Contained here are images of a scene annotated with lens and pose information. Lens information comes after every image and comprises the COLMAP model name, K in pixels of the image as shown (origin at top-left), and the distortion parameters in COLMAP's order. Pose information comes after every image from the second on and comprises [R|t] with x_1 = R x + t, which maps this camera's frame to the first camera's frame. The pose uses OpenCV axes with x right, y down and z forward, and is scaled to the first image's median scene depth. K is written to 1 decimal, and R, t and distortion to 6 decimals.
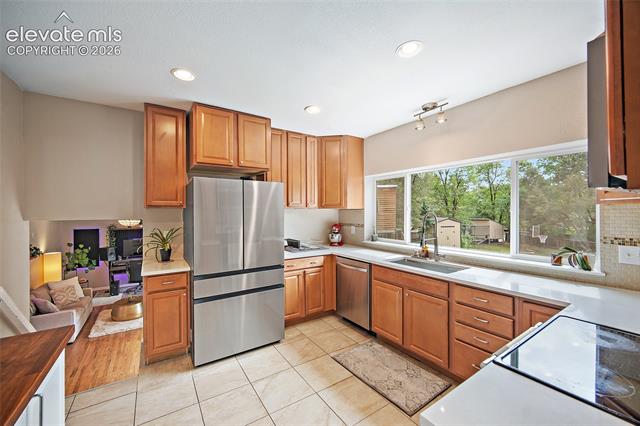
lens RADIAL K [[251.3, 0, 316.5], [0, 251.3, 212.0], [0, 0, 1]] dist [-0.002739, 0.000767]
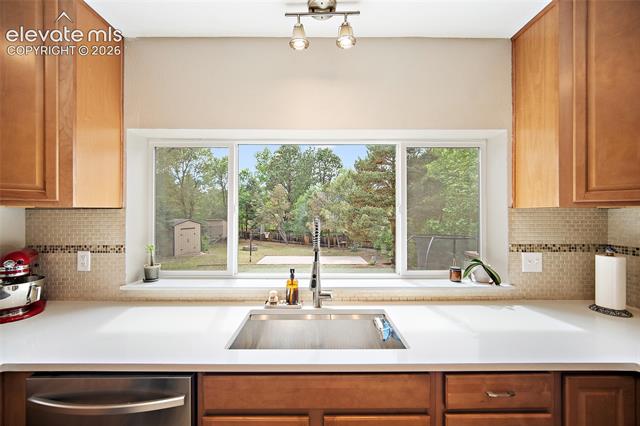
lens RADIAL K [[251.3, 0, 316.2], [0, 251.3, 210.8], [0, 0, 1]] dist [-0.002739, 0.000767]
pose [[0.548949, 0.008634, 0.835811, 0.017721], [-0.002001, 0.999957, -0.009016, -0.003802], [-0.835853, 0.003277, 0.548943, 0.507968]]
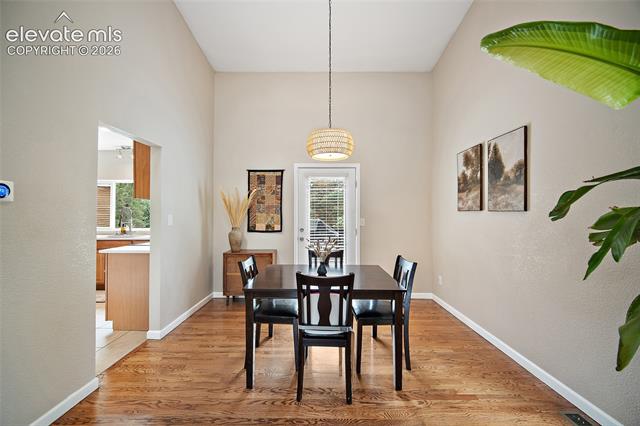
lens RADIAL K [[251.3, 0, 316.7], [0, 251.3, 211.2], [0, 0, 1]] dist [-0.002739, 0.000767]
pose [[0.557247, 0.014922, 0.830212, -0.184574], [-0.002487, 0.999864, -0.016302, 0.039393], [-0.830343, 0.007019, 0.557209, -0.775771]]
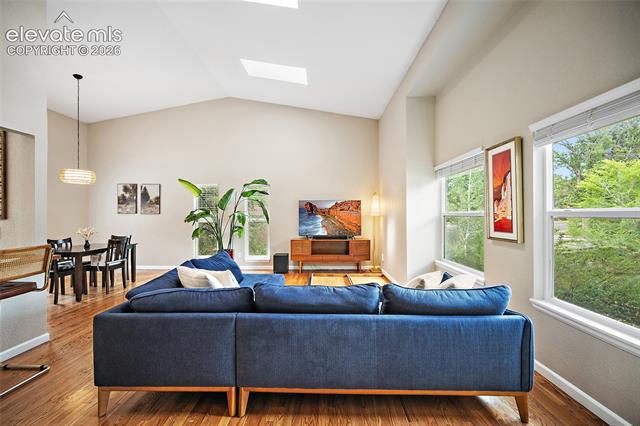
lens RADIAL K [[251.3, 0, 313.6], [0, 251.3, 215.1], [0, 0, 1]] dist [-0.002739, 0.000767]
pose [[-0.816573, 0.006107, 0.577210, -1.203942], [0.006879, 0.999976, -0.000848, 0.043451], [-0.577201, 0.003278, -0.816595, -0.101264]]
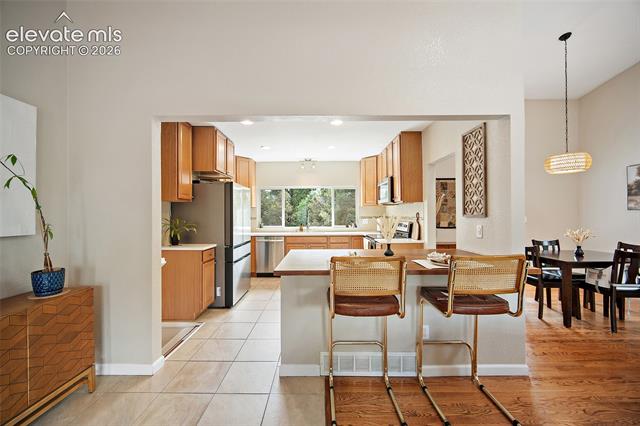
lens RADIAL K [[251.3, 0, 316.6], [0, 251.3, 213.7], [0, 0, 1]] dist [-0.002739, 0.000767]
pose [[0.552599, 0.005040, 0.833432, -0.897999], [0.005810, 0.999934, -0.009900, 0.043464], [-0.833427, 0.010313, 0.552533, -0.167068]]
